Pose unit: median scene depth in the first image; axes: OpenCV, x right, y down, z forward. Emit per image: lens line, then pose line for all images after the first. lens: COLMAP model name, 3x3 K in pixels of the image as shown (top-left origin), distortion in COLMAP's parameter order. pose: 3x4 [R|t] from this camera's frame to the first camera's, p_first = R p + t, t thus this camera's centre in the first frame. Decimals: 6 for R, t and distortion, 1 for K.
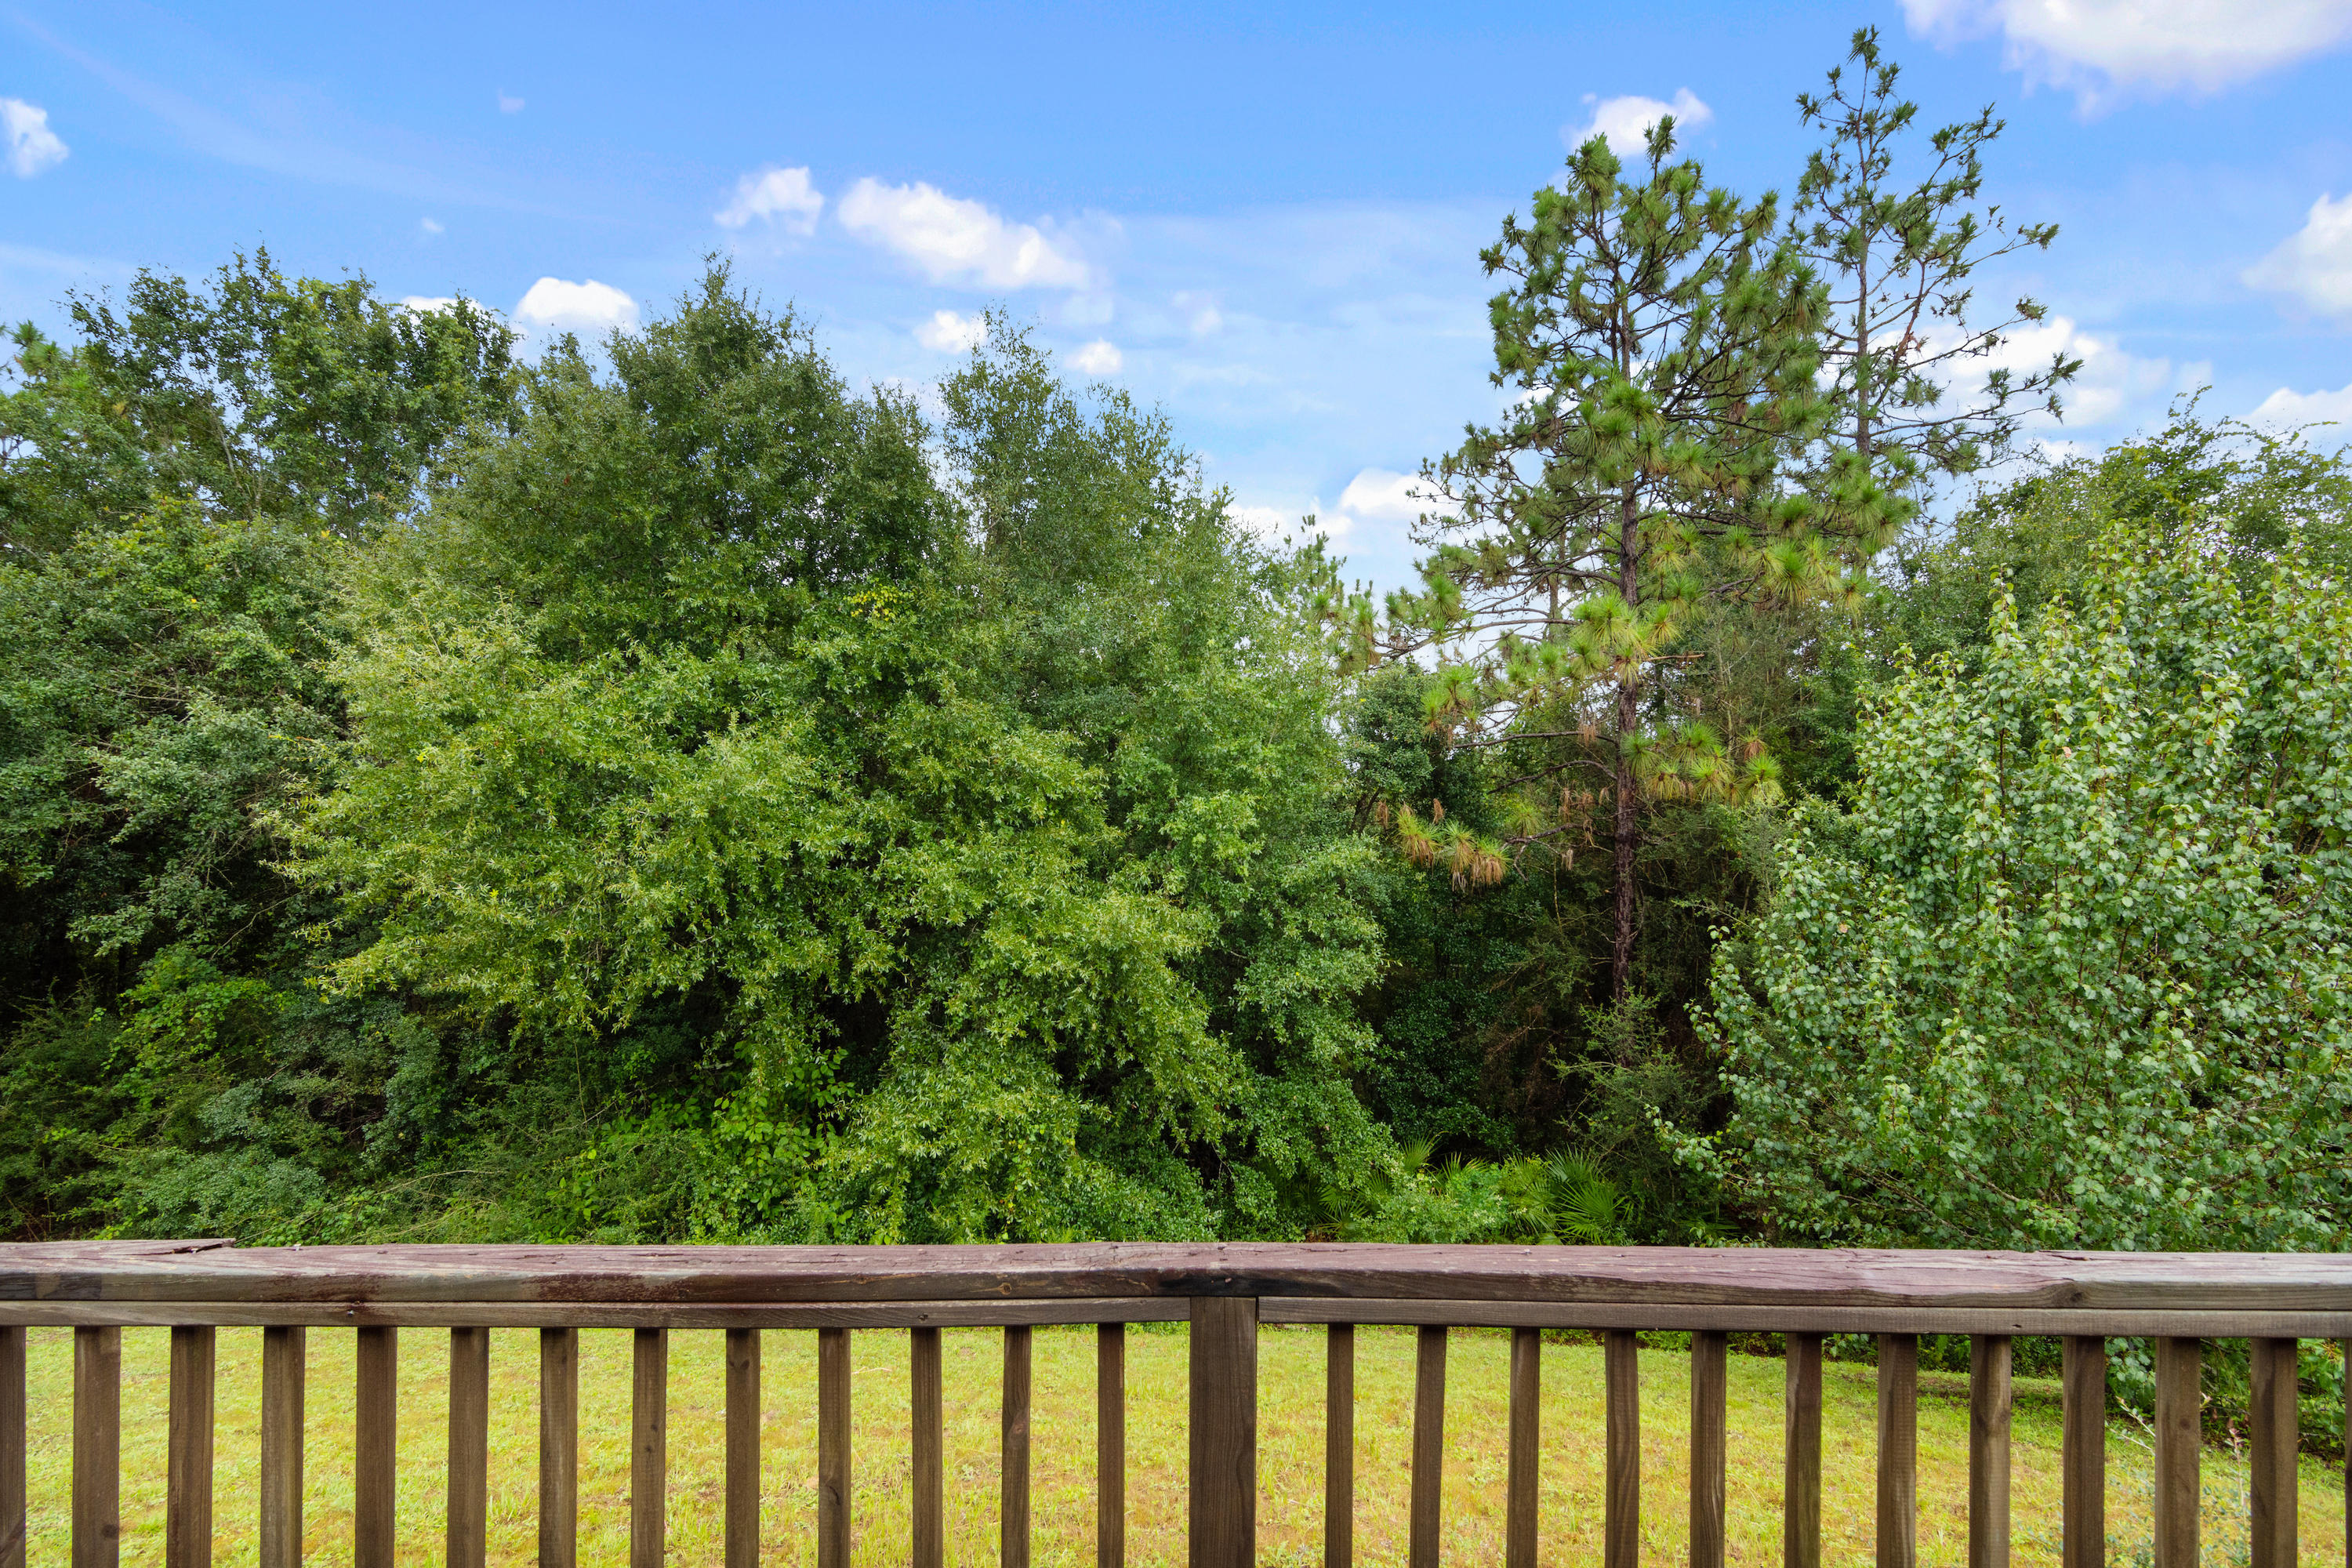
lens RADIAL K [[1136.2, 0, 1167.3], [0, 1136.2, 794.6], [0, 0, 1]] dist [0.003757, 0.001409]
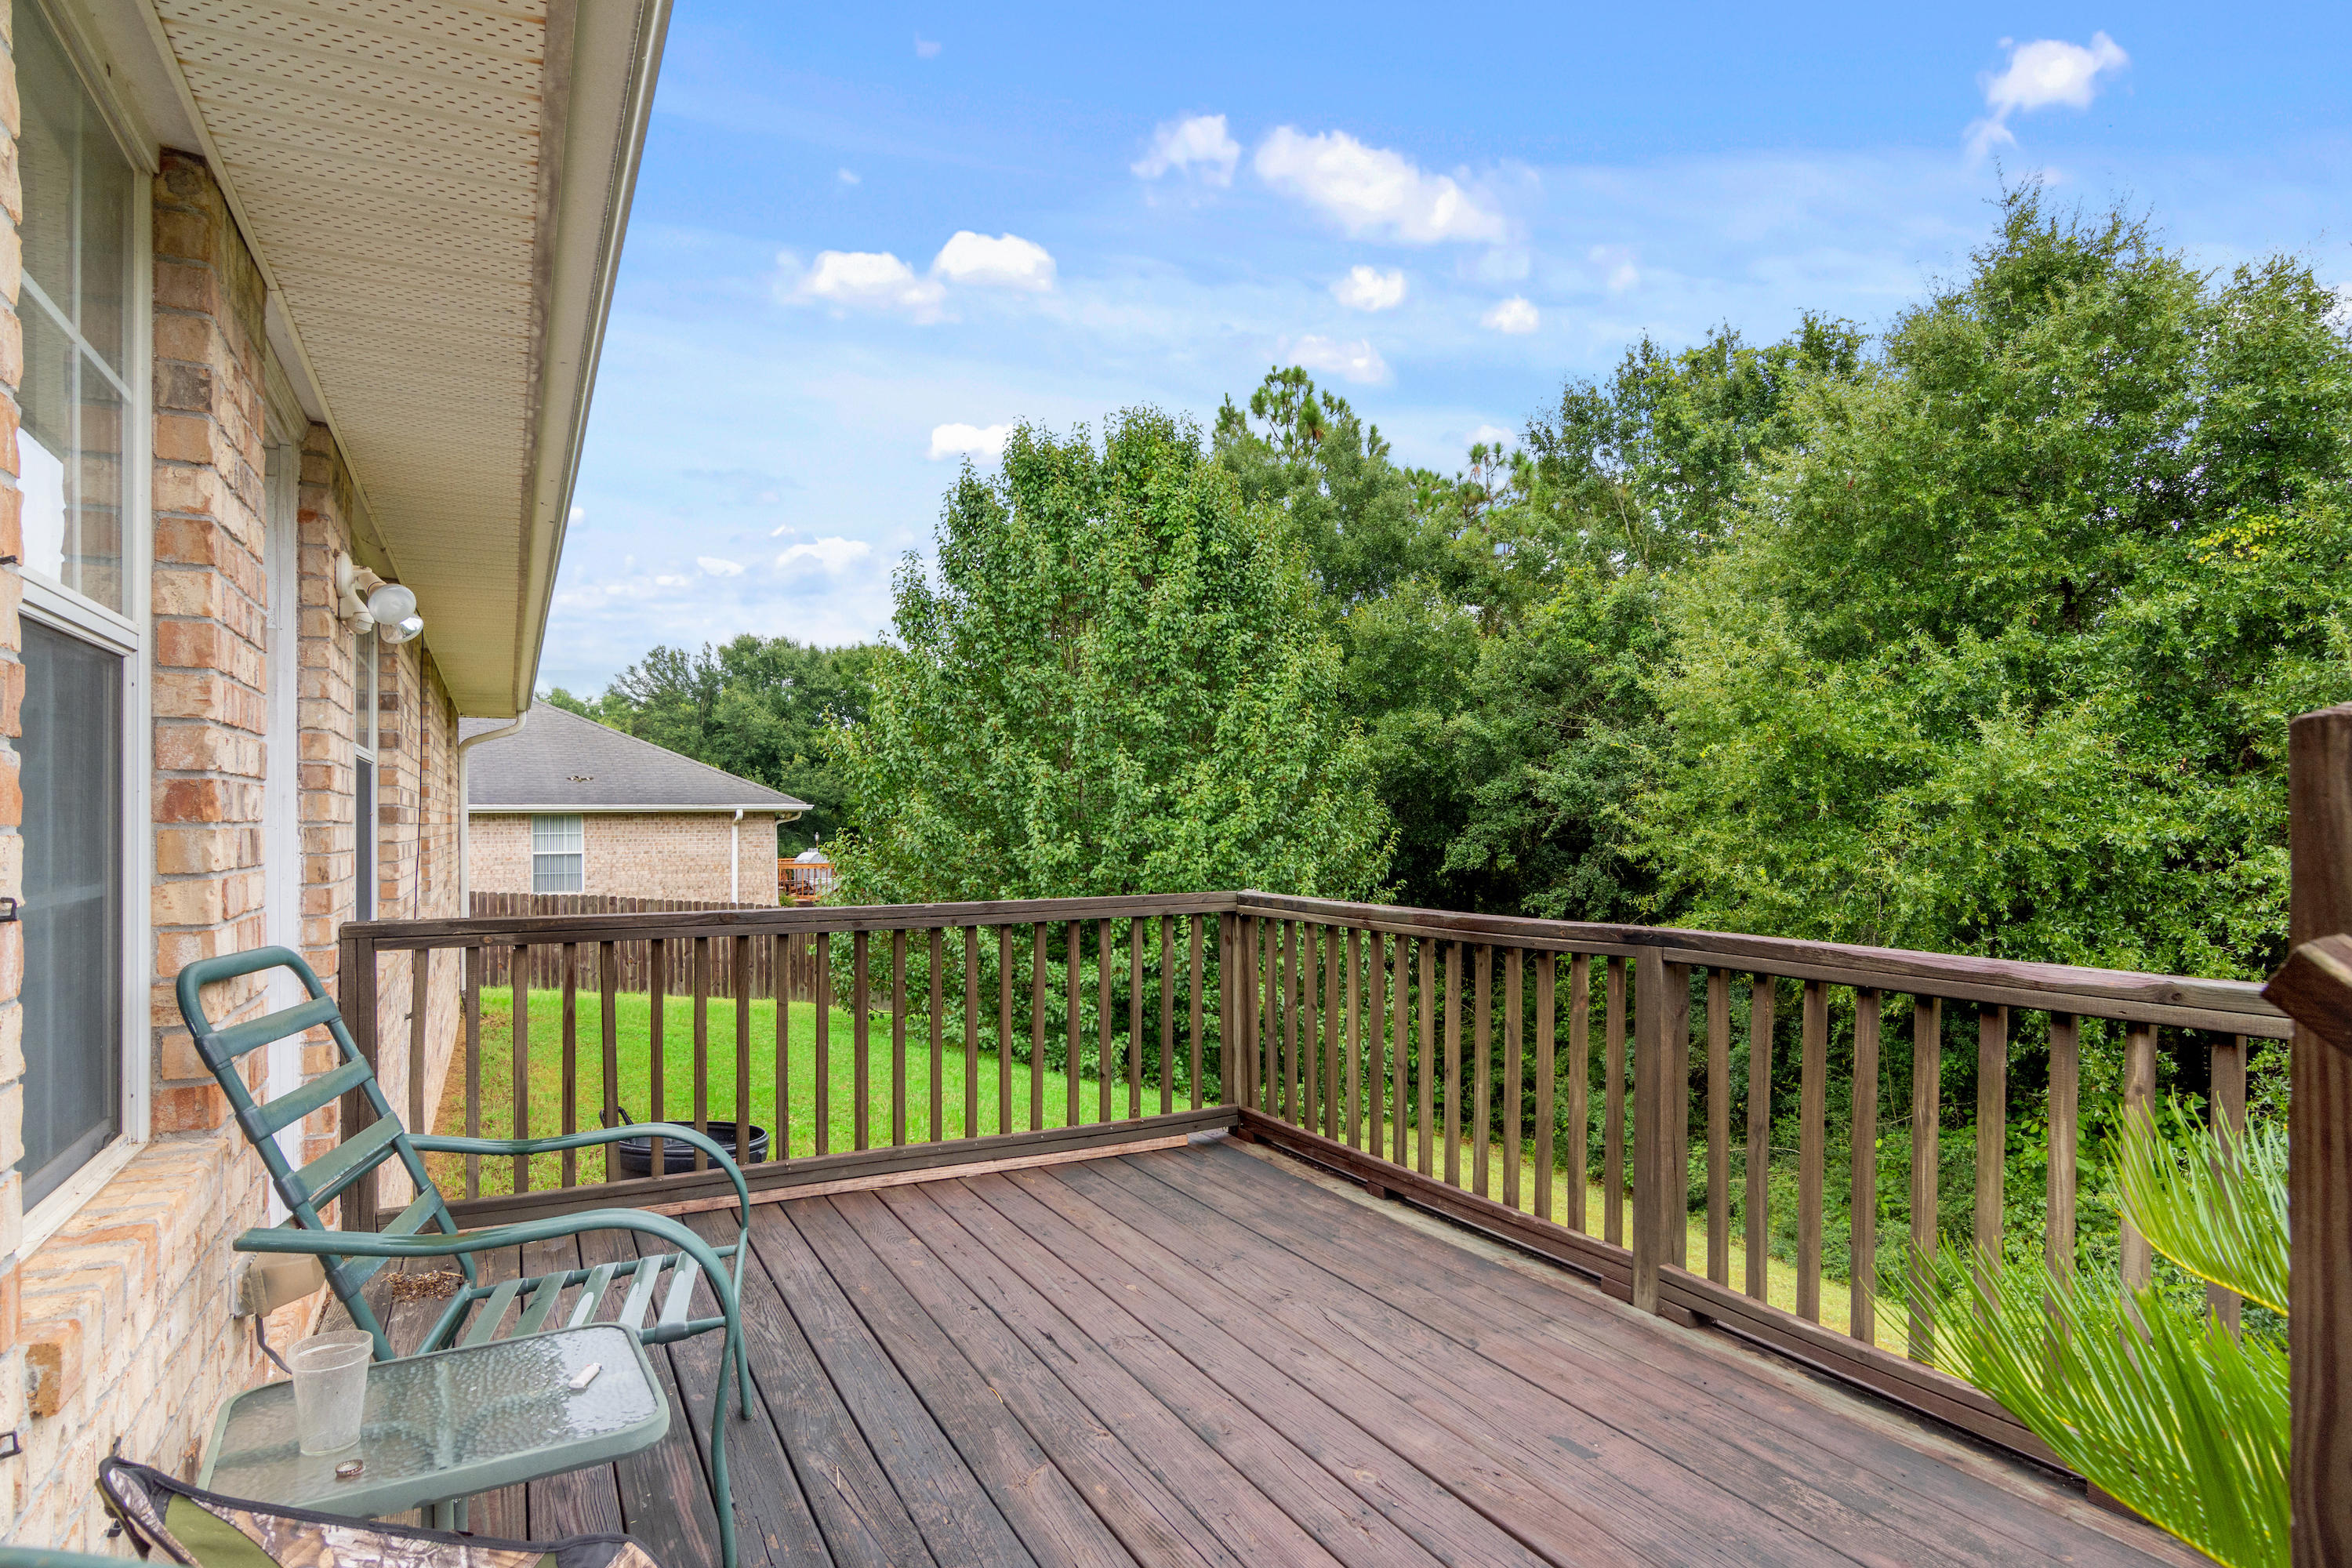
lens RADIAL K [[1281.3, 0, 1180.9], [0, 1281.3, 807.3], [0, 0, 1]] dist [0.000326, 0.001698]
pose [[0.481793, -0.015681, -0.876145, 0.180587], [0.005346, 0.999874, -0.014956, 0.029012], [0.876269, 0.002521, 0.481816, -0.084055]]
